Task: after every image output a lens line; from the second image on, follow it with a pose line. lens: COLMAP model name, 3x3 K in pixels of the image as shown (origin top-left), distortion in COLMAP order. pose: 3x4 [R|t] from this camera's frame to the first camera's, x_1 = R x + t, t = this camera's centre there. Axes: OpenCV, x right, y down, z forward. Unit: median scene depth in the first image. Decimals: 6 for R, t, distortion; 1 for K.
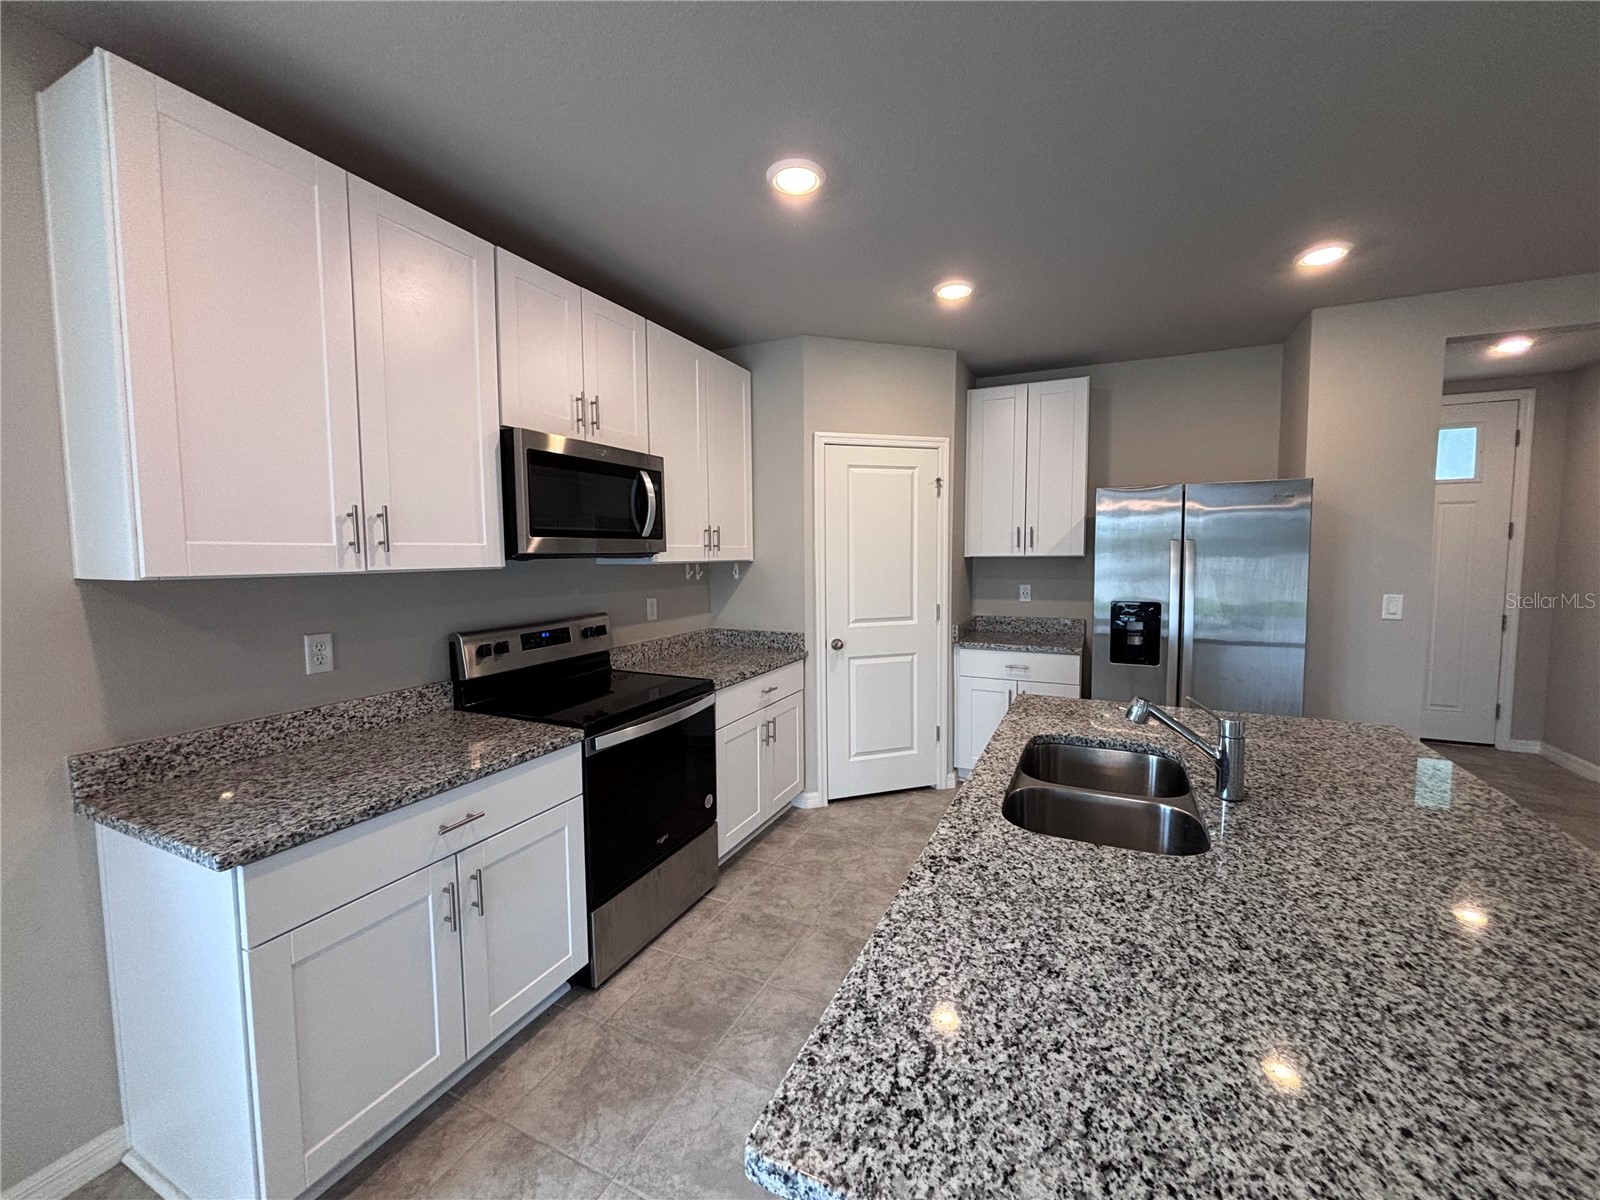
lens RADIAL K [[643.6, 0, 799.8], [0, 643.6, 595.0], [0, 0, 1]] dist [0.000499, 0.000083]
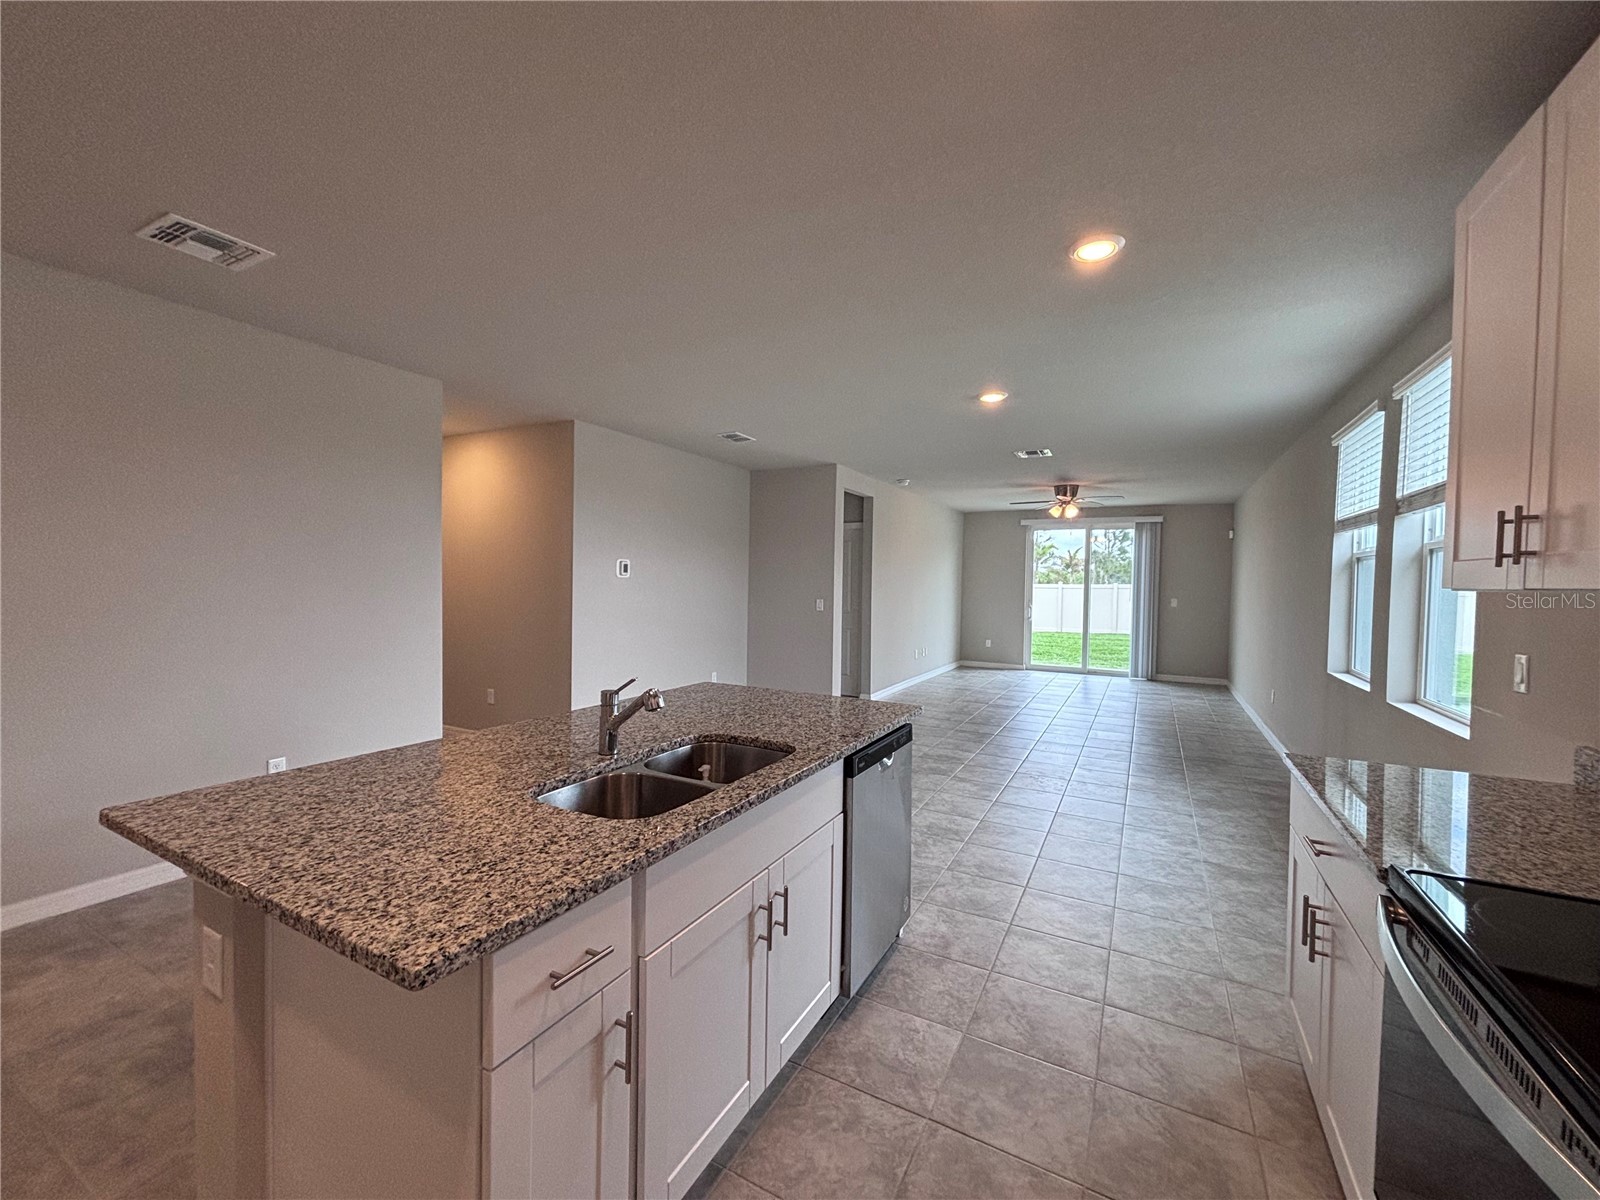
lens RADIAL K [[642.6, 0, 796.6], [0, 642.6, 605.0], [0, 0, 1]] dist [0.000253, -0.000067]
pose [[-0.998370, -0.010251, 0.056148, 0.116079], [-0.004373, 0.994586, 0.103827, -0.059902], [-0.056908, 0.103412, -0.993009, 1.155431]]
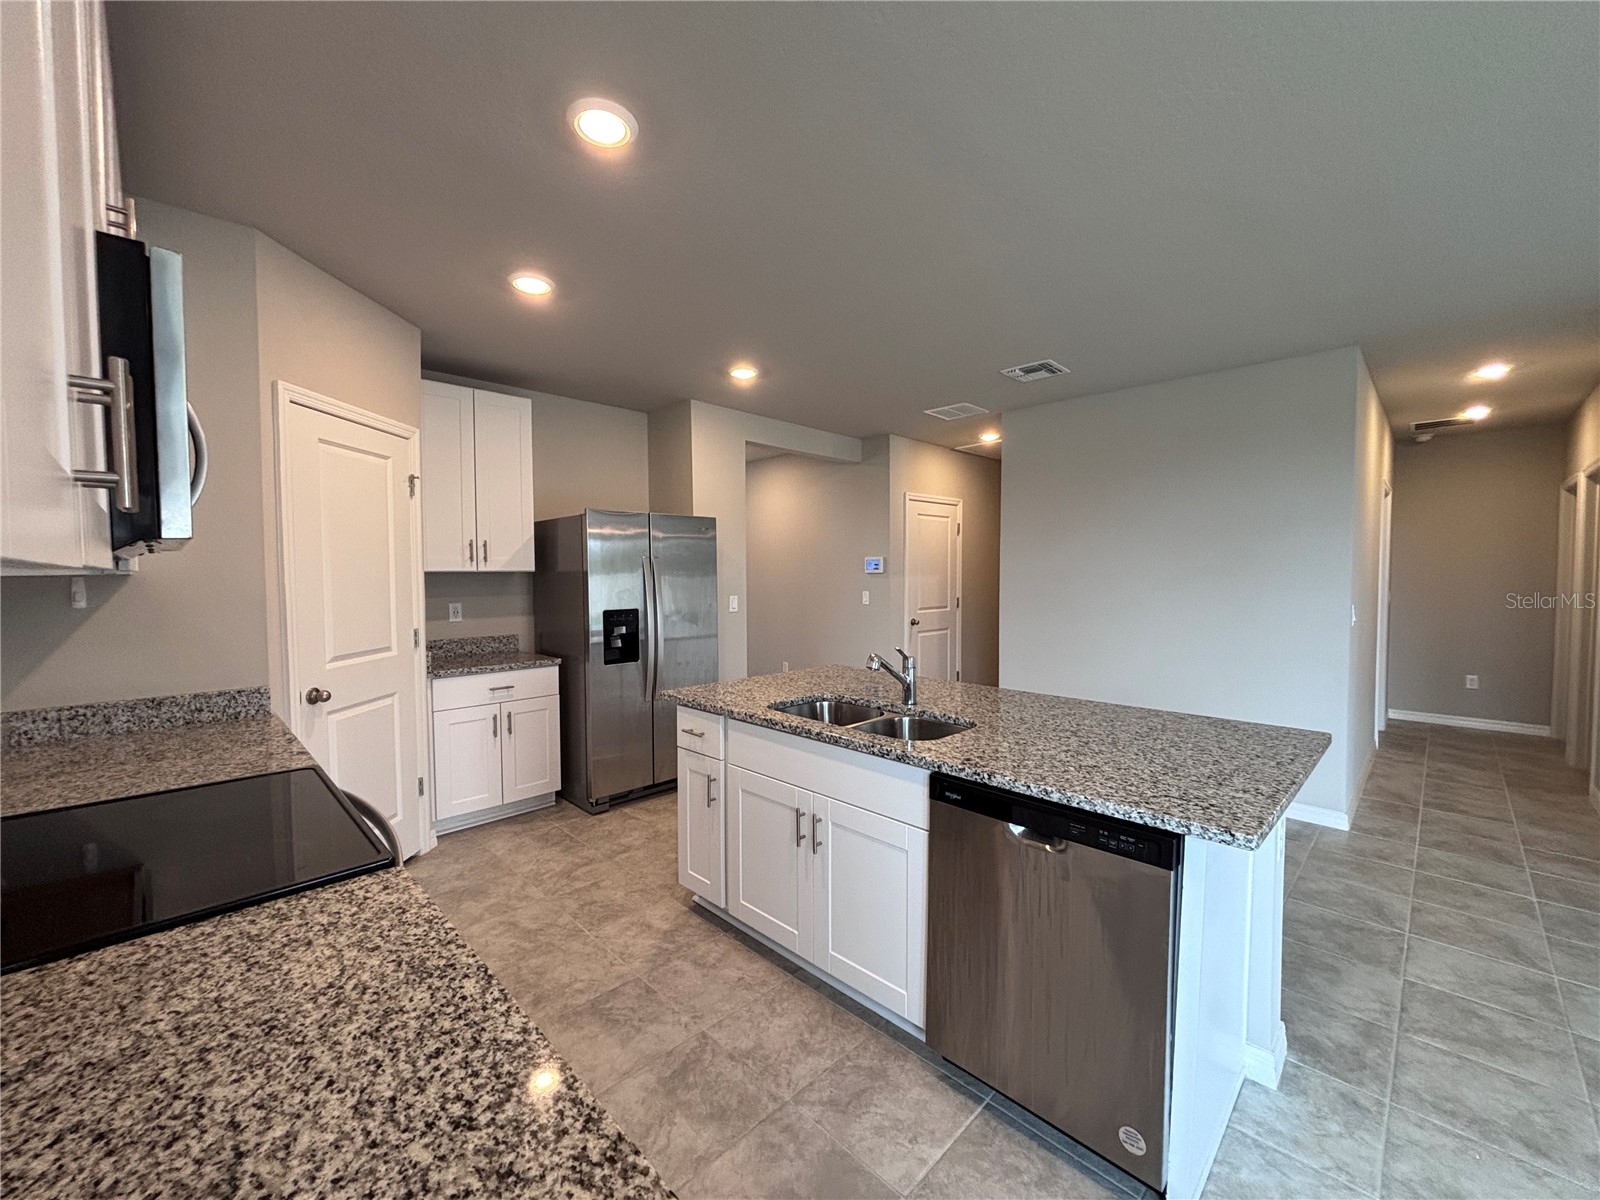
lens RADIAL K [[643.6, 0, 799.8], [0, 643.6, 595.0], [0, 0, 1]] dist [0.000499, 0.000083]
pose [[0.335039, -0.026786, 0.941823, -0.538918], [0.064554, 0.997900, 0.005417, -0.001496], [-0.939990, 0.058983, 0.336065, 0.356356]]
